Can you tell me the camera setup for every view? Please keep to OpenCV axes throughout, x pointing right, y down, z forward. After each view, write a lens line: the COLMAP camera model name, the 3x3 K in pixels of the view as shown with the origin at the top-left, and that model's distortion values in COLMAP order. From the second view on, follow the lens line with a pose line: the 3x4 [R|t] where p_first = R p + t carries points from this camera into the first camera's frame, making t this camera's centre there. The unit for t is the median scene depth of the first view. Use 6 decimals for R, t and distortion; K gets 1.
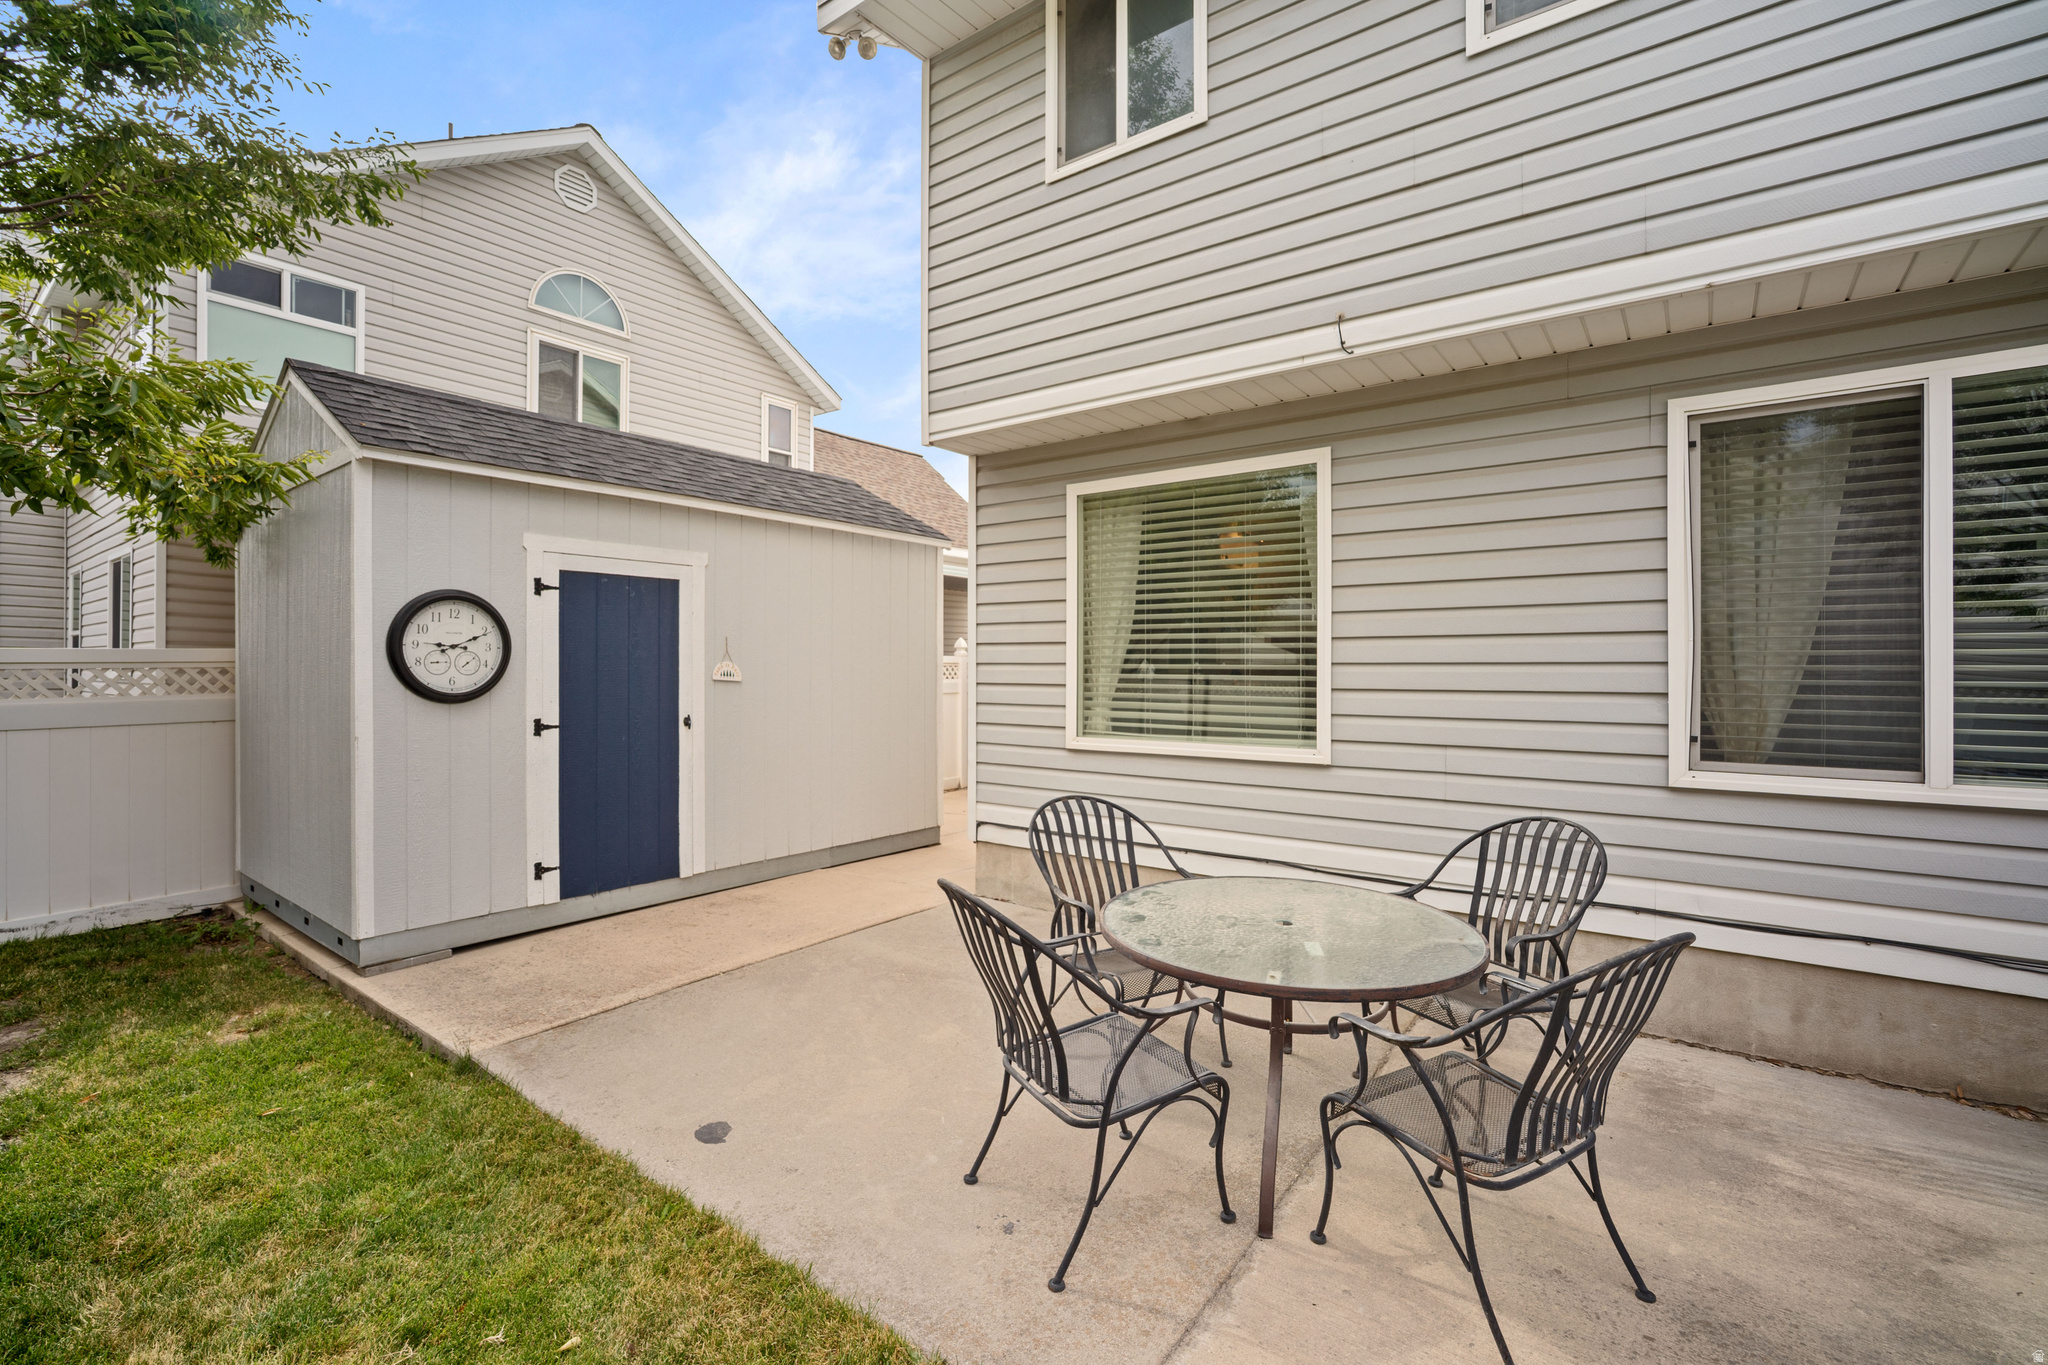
lens RADIAL K [[917.9, 0, 1037.4], [0, 917.9, 665.4], [0, 0, 1]] dist [-0.009778, 0.002398]
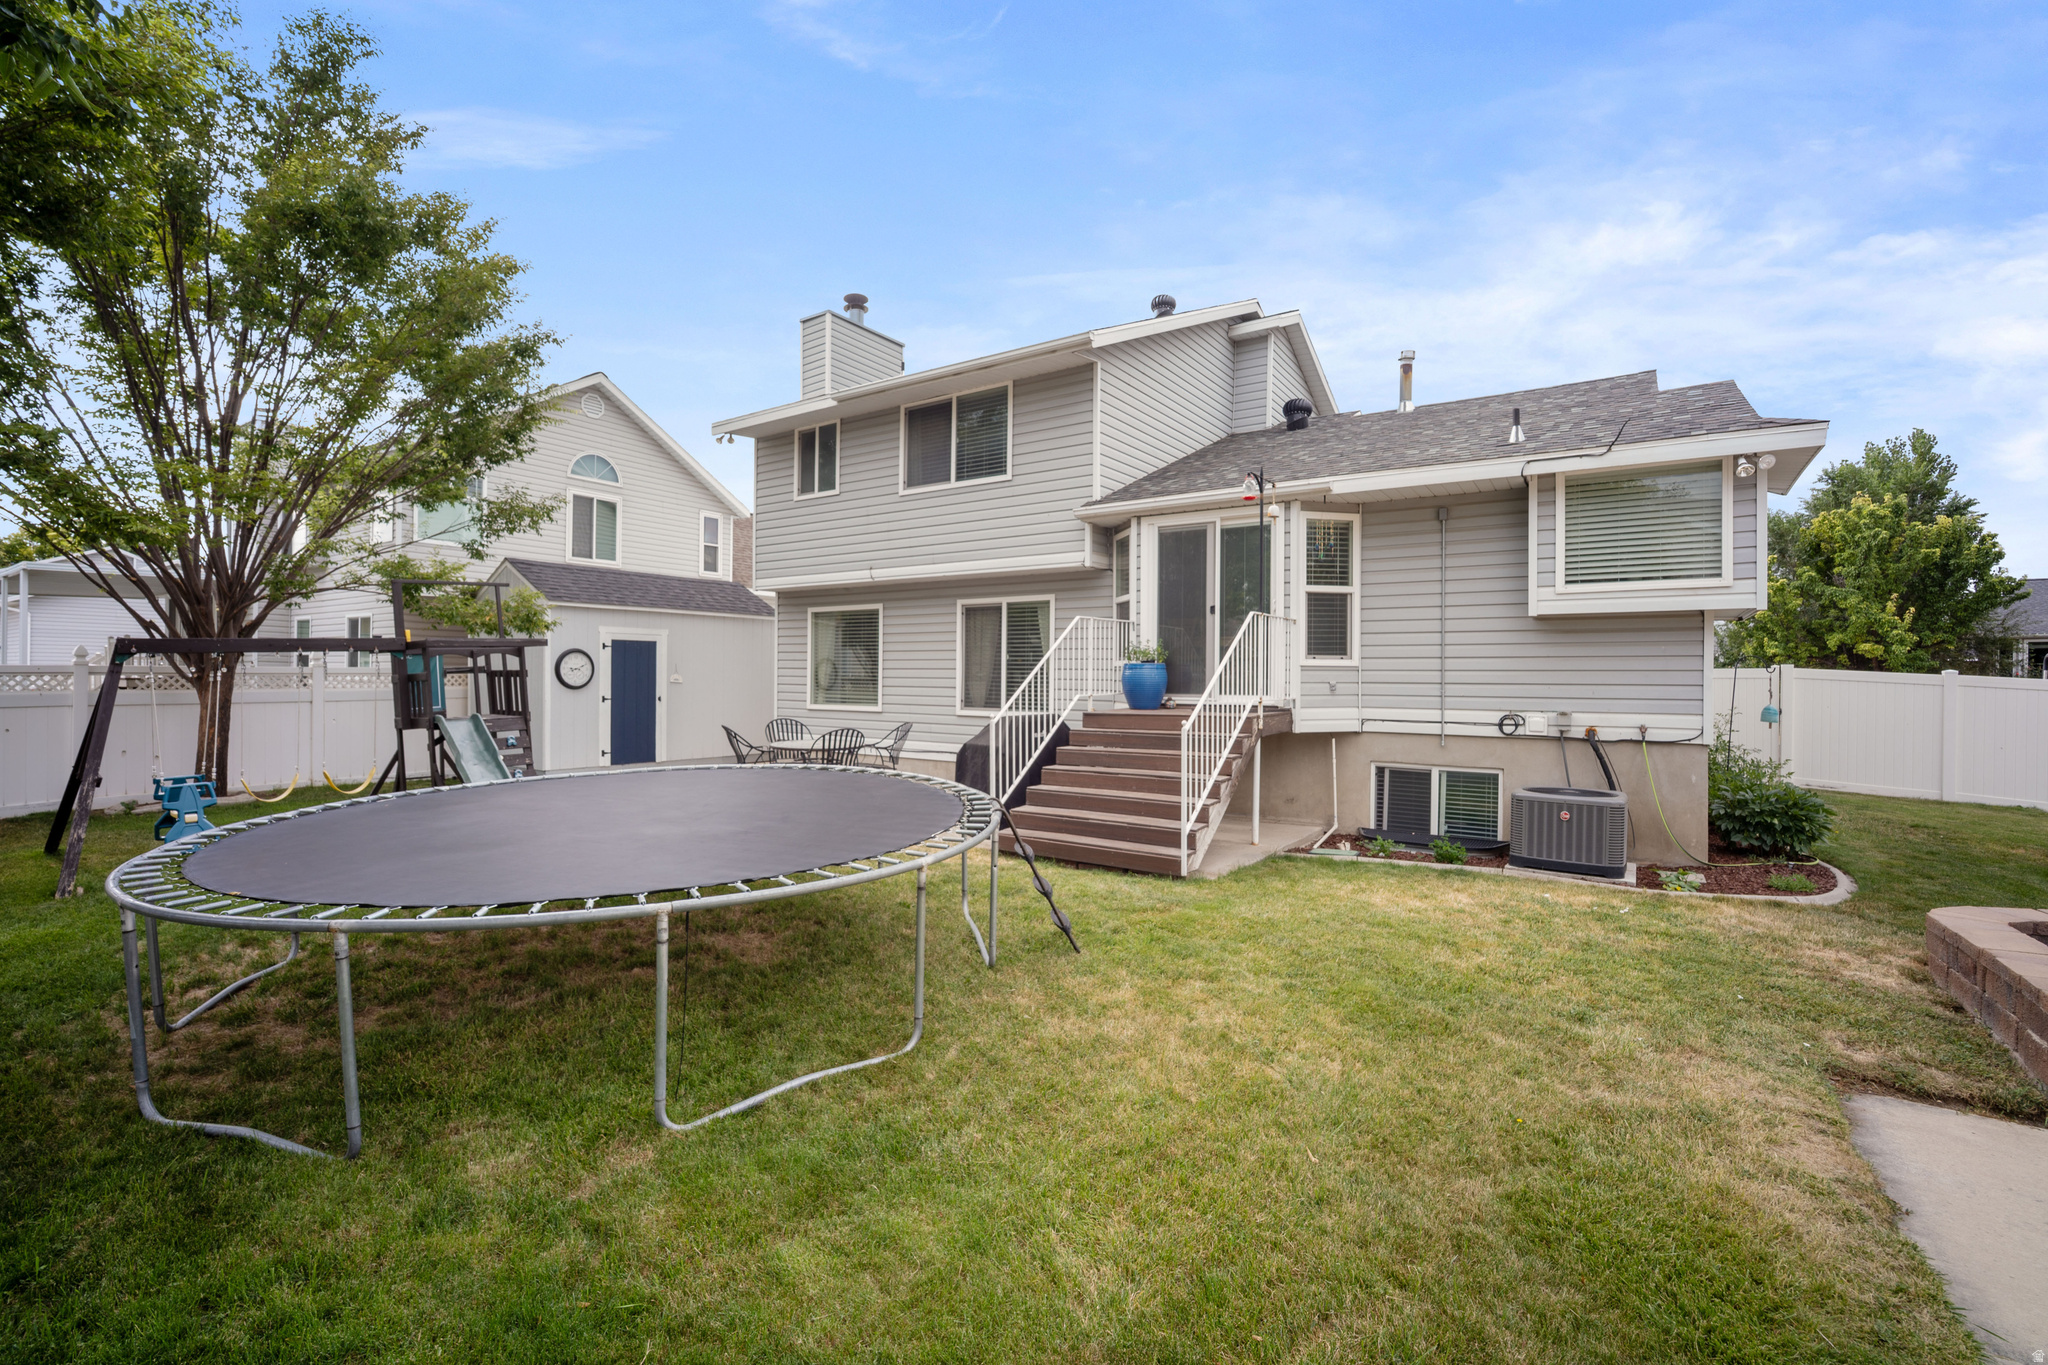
lens RADIAL K [[917.9, 0, 1023.7], [0, 917.9, 675.5], [0, 0, 1]] dist [-0.009778, 0.002398]
pose [[0.999521, 0.006956, 0.030155, 0.586097], [-0.006919, 0.999975, -0.001332, -0.005702], [-0.030164, 0.001123, 0.999544, -1.674944]]
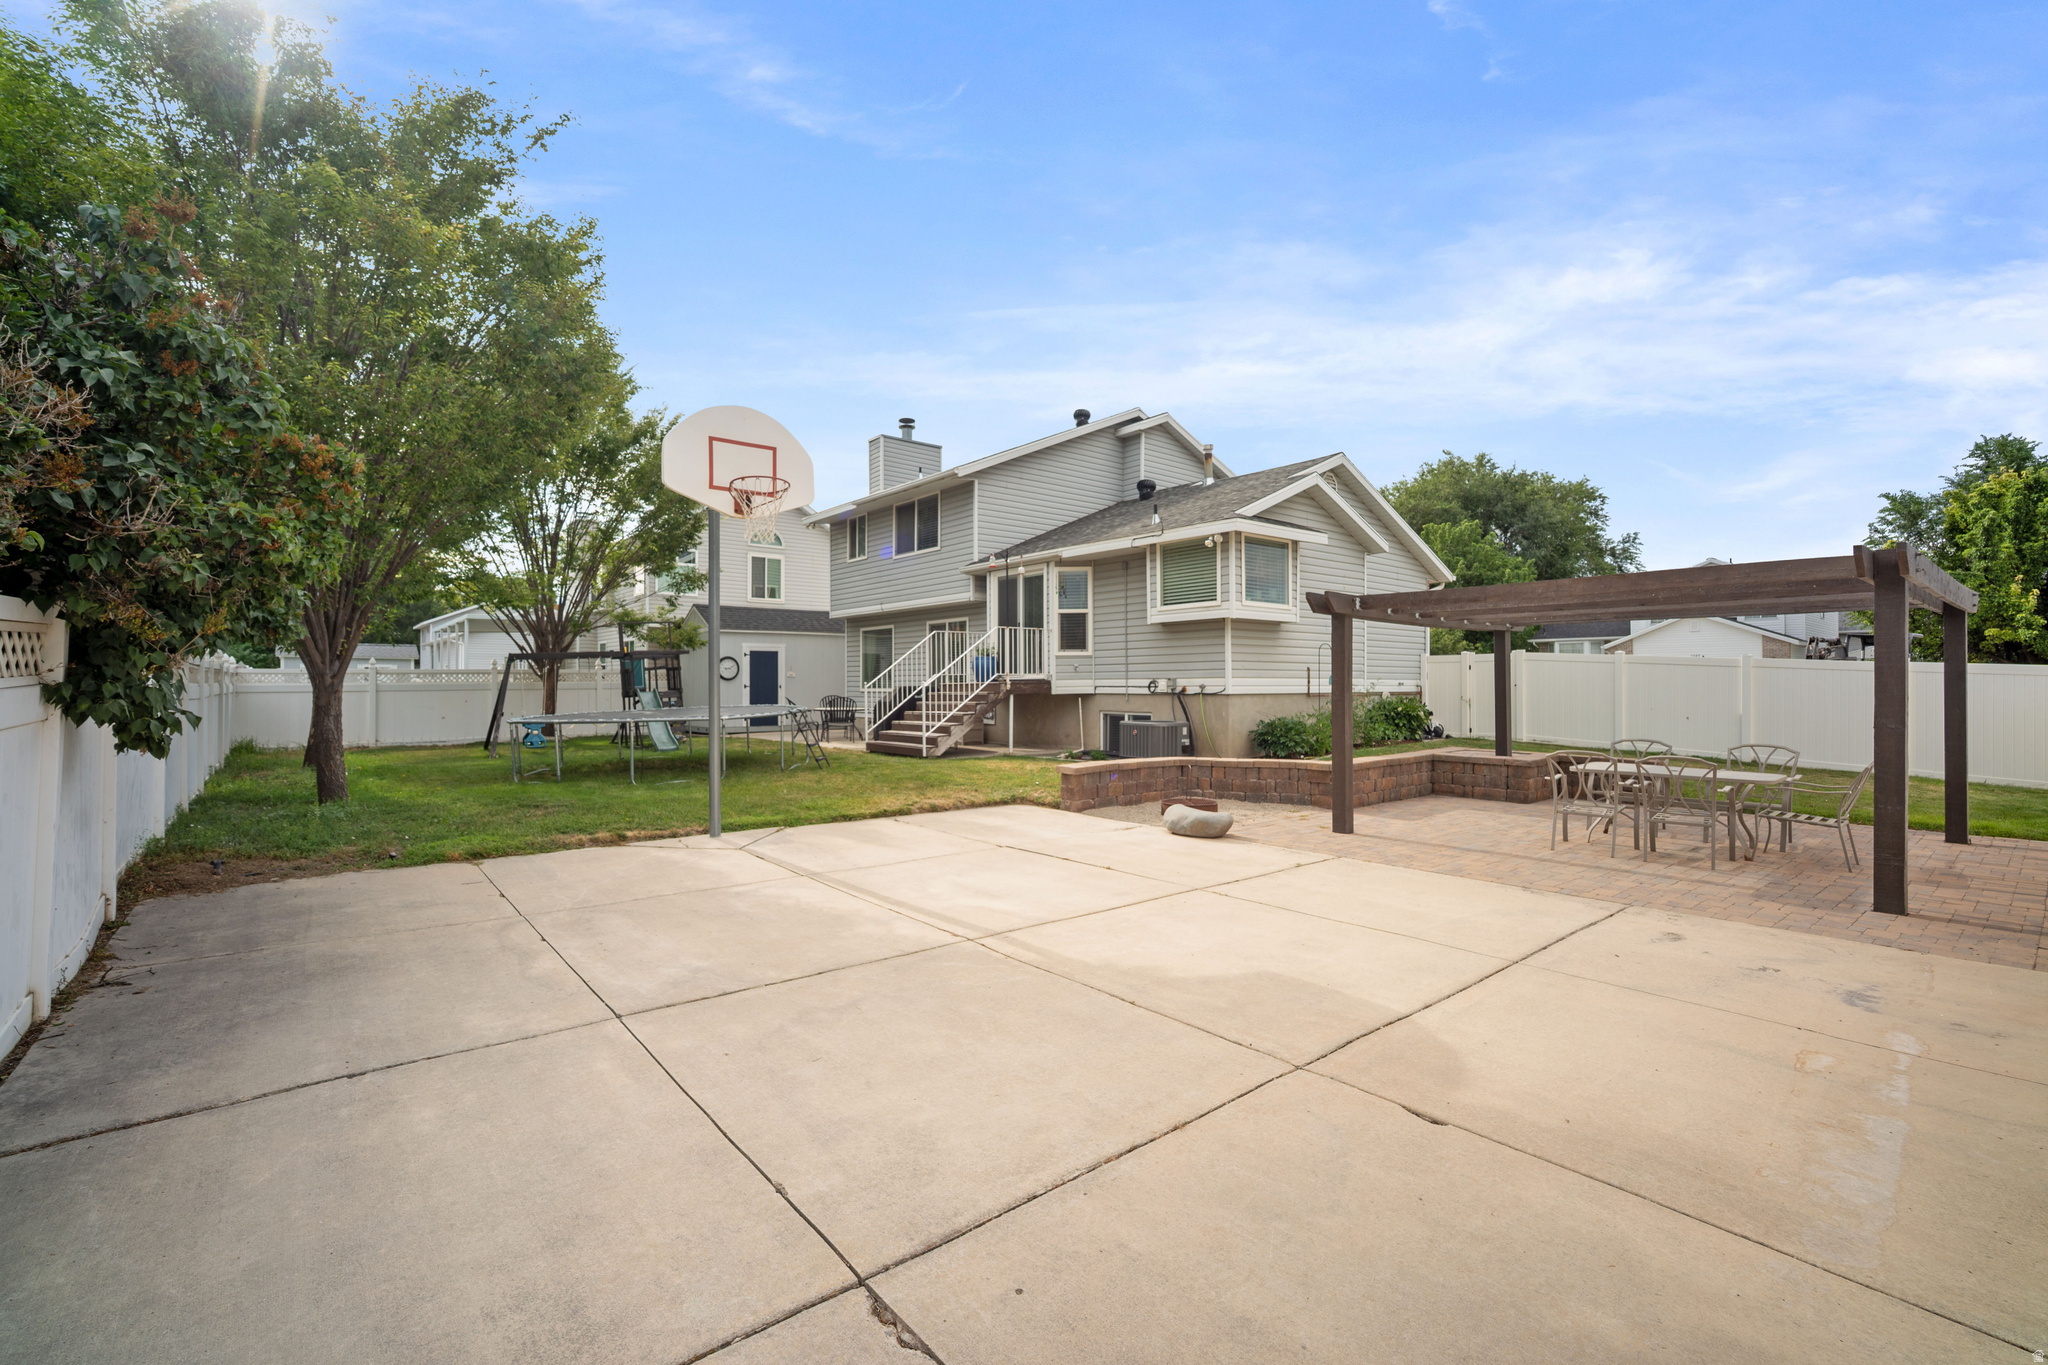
lens RADIAL K [[917.9, 0, 1028.8], [0, 917.9, 683.7], [0, 0, 1]] dist [-0.009778, 0.002398]
pose [[0.970354, -0.005398, -0.241629, 1.851572], [0.005224, 0.999985, -0.001362, 0.068897], [0.241632, 0.000059, 0.970368, -2.969108]]
